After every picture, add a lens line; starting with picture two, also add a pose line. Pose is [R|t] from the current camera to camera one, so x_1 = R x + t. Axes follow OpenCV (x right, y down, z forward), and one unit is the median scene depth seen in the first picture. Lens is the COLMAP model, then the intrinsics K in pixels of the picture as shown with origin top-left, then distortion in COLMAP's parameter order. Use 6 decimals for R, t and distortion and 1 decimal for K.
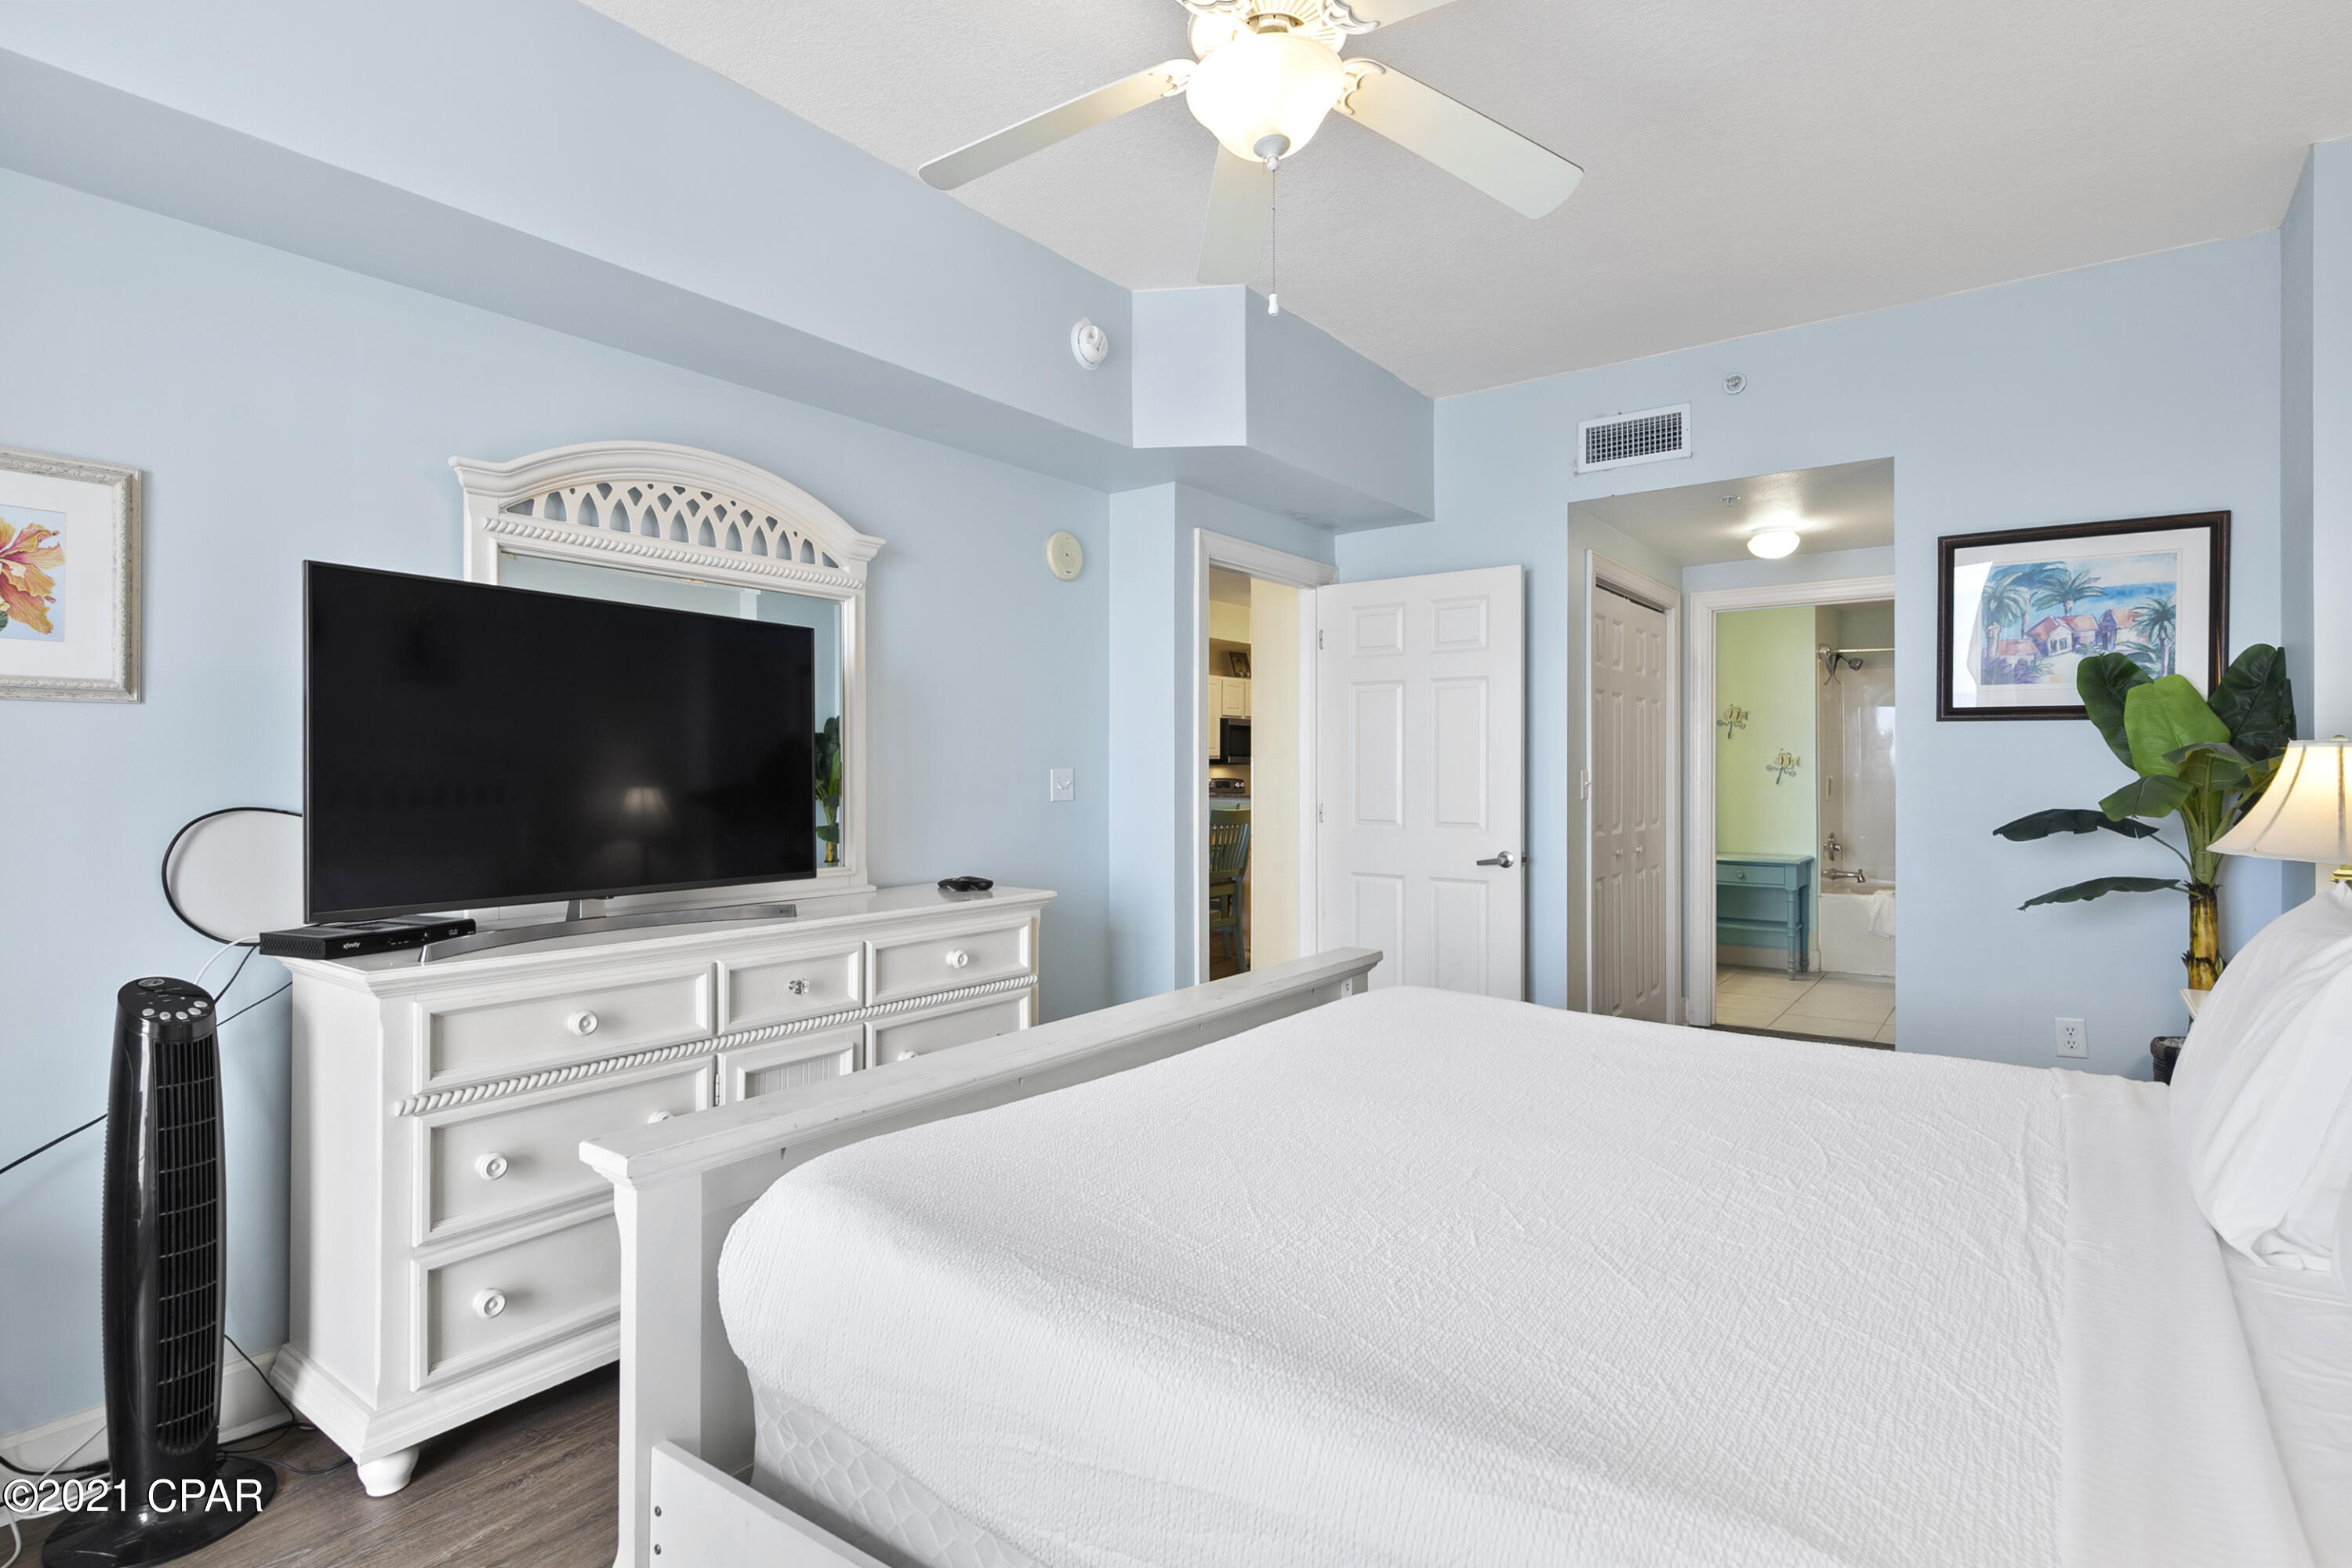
lens RADIAL K [[1193.6, 0, 1195.8], [0, 1193.6, 761.4], [0, 0, 1]] dist [0.006859, 0.000178]
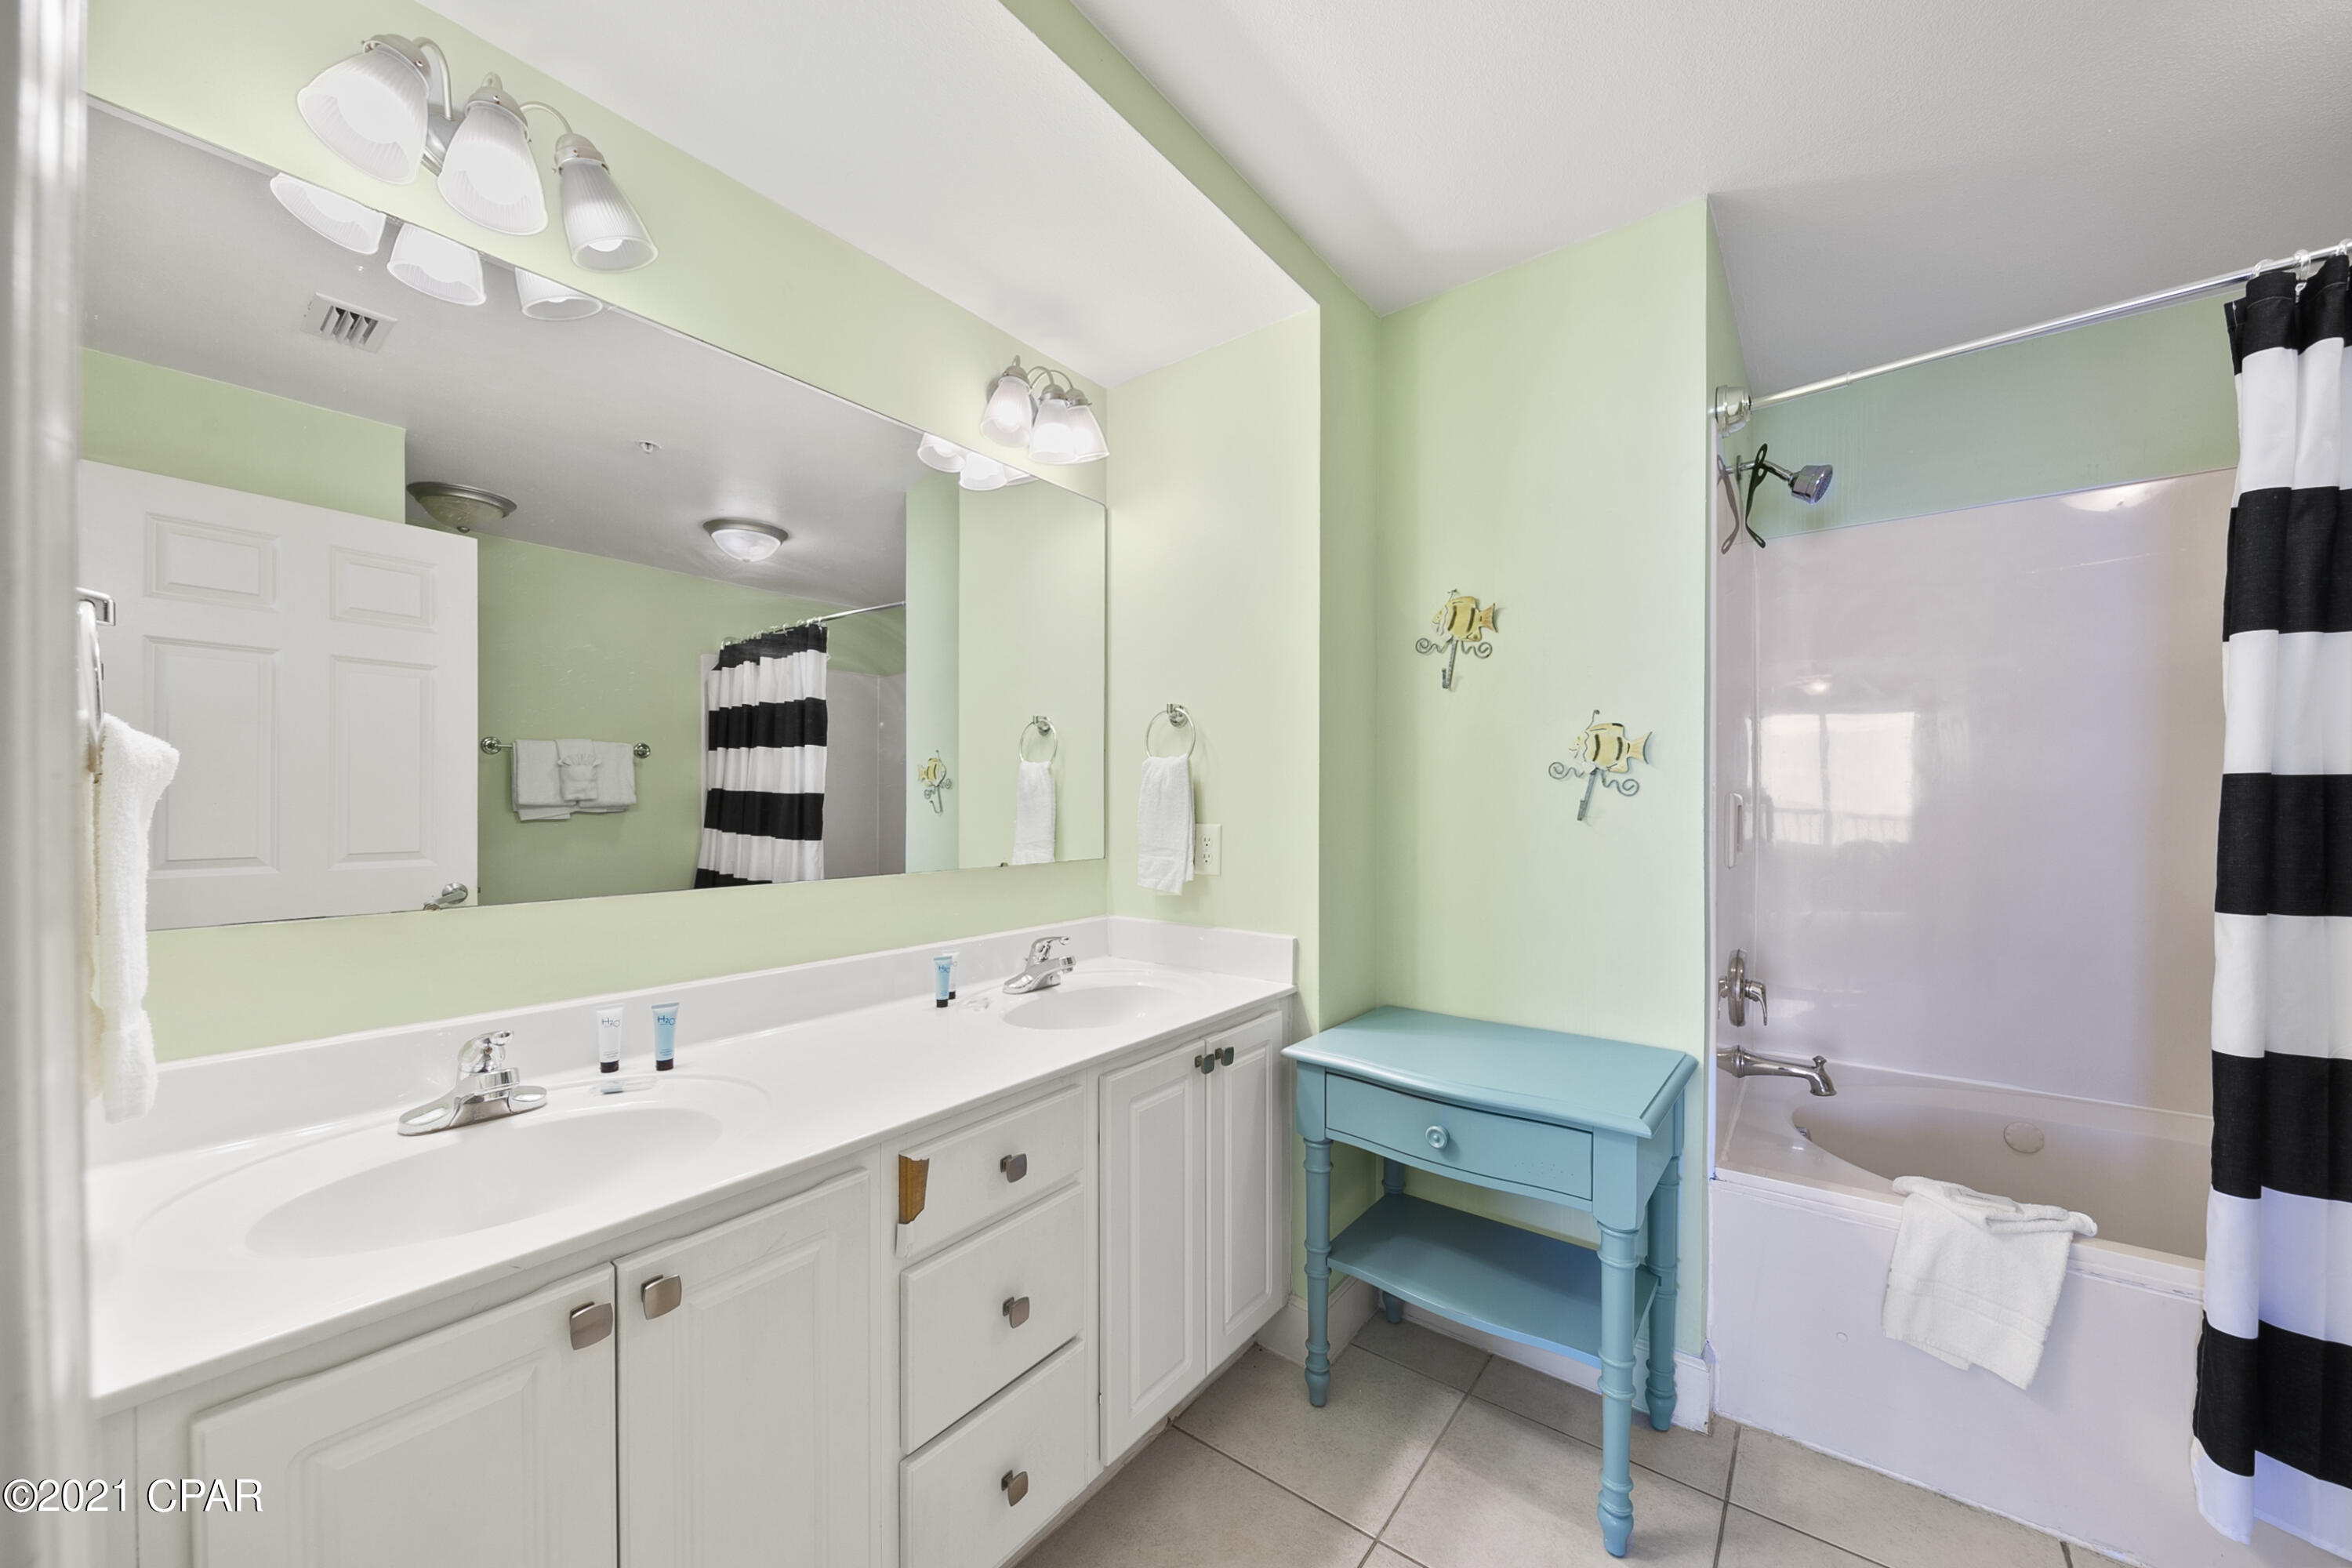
lens RADIAL K [[864.0, 0, 1174.5], [0, 864.0, 795.9], [0, 0, 1]] dist [0.000742, 0.000004]
pose [[0.999512, 0.000640, -0.031237, 0.383949], [-0.000361, 0.999960, 0.008917, 0.010370], [0.031242, -0.008901, 0.999472, 0.763782]]
